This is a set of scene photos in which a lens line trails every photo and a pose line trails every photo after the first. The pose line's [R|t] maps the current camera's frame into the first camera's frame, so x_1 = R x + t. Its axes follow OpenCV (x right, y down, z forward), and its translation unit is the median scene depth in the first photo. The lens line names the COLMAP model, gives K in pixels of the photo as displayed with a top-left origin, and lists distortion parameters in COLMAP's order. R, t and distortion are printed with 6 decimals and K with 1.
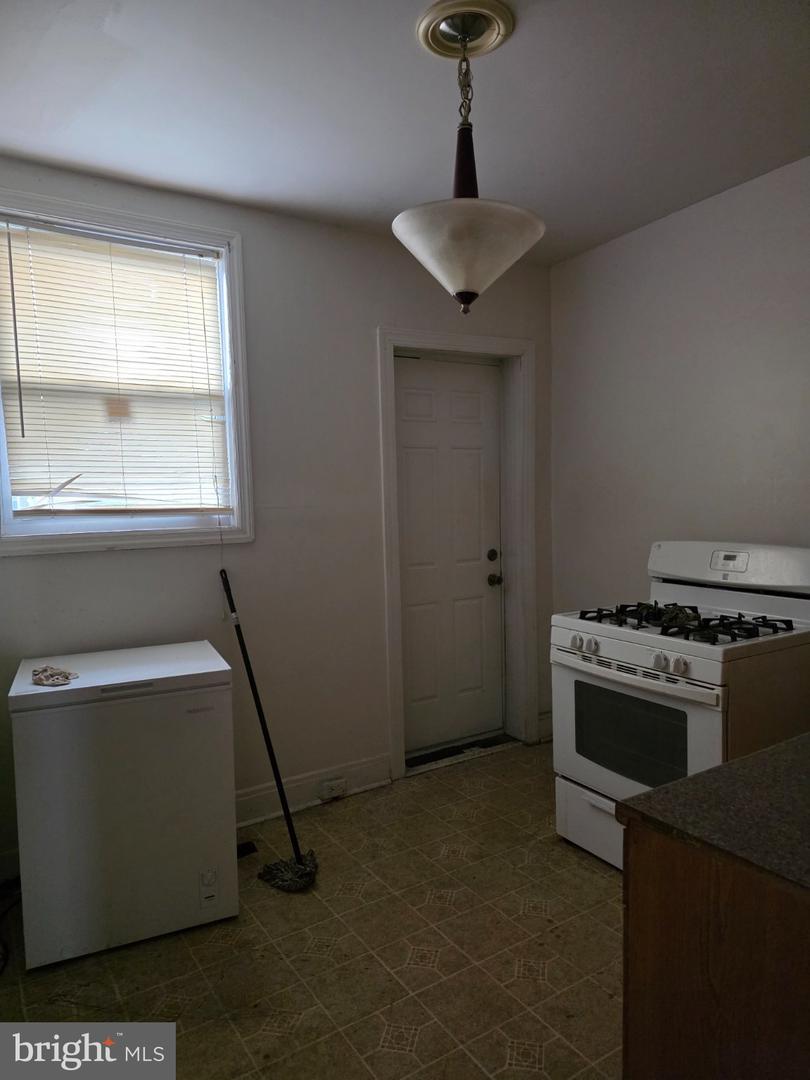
lens RADIAL K [[722.4, 0, 408.7], [0, 722.4, 545.8], [0, 0, 1]] dist [0.096305, -0.111443]
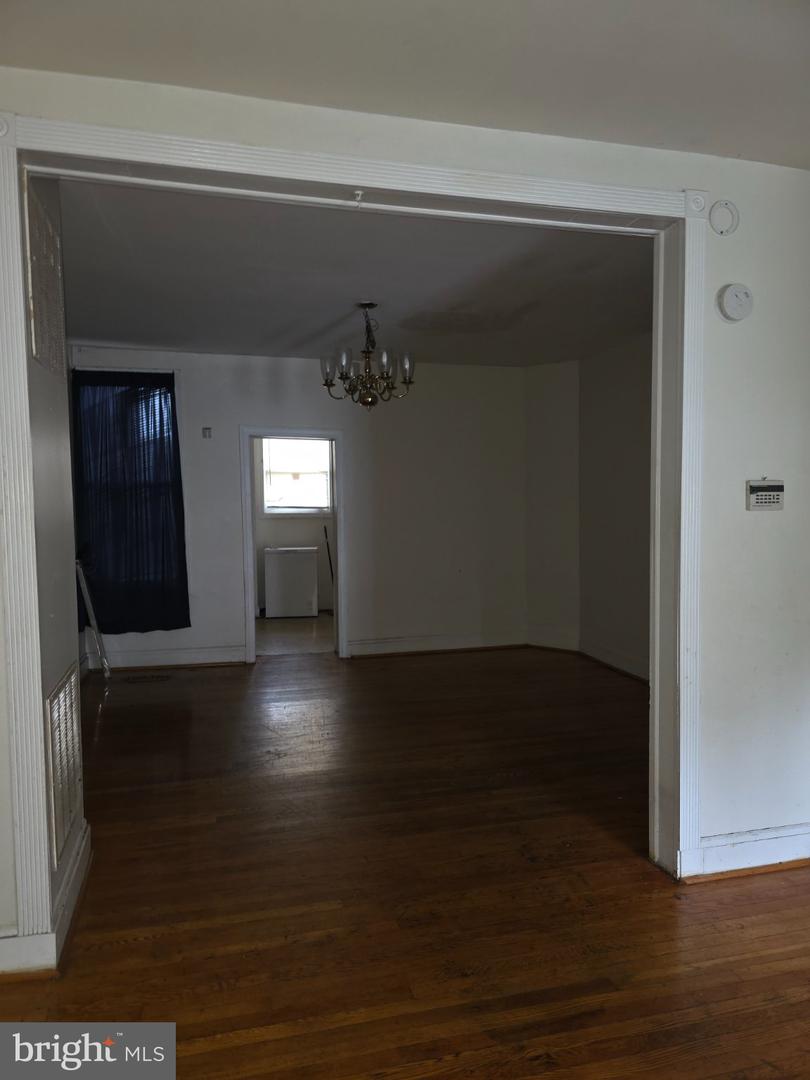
lens RADIAL K [[722.4, 0, 408.7], [0, 722.4, 545.8], [0, 0, 1]] dist [0.096305, -0.111443]
pose [[0.949994, 0.031643, -0.310662, 1.021338], [-0.034271, 0.999408, -0.003004, 0.110703], [0.310383, 0.013501, 0.950516, -1.793441]]
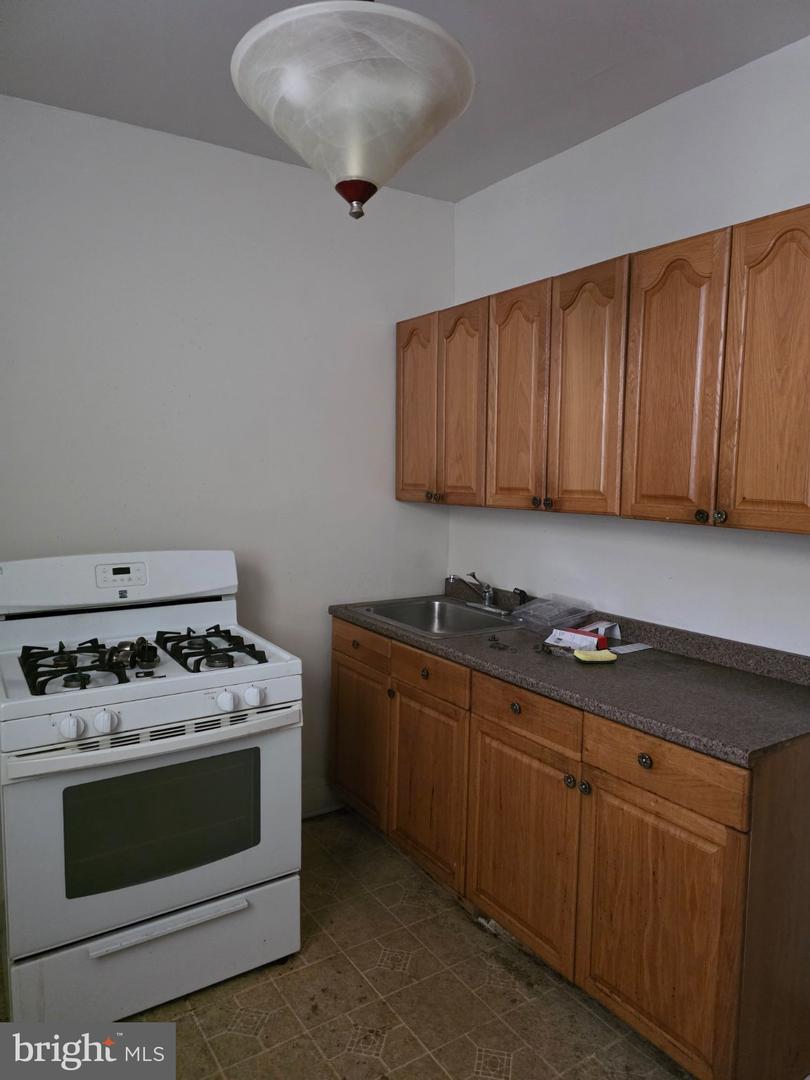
lens RADIAL K [[728.8, 0, 406.4], [0, 728.8, 537.5], [0, 0, 1]] dist [0.058270, -0.055257]
pose [[-0.028140, -0.068029, 0.997286, -0.482965], [0.060880, 0.995713, 0.069640, -0.072331], [-0.997748, 0.062675, -0.023878, 0.830510]]
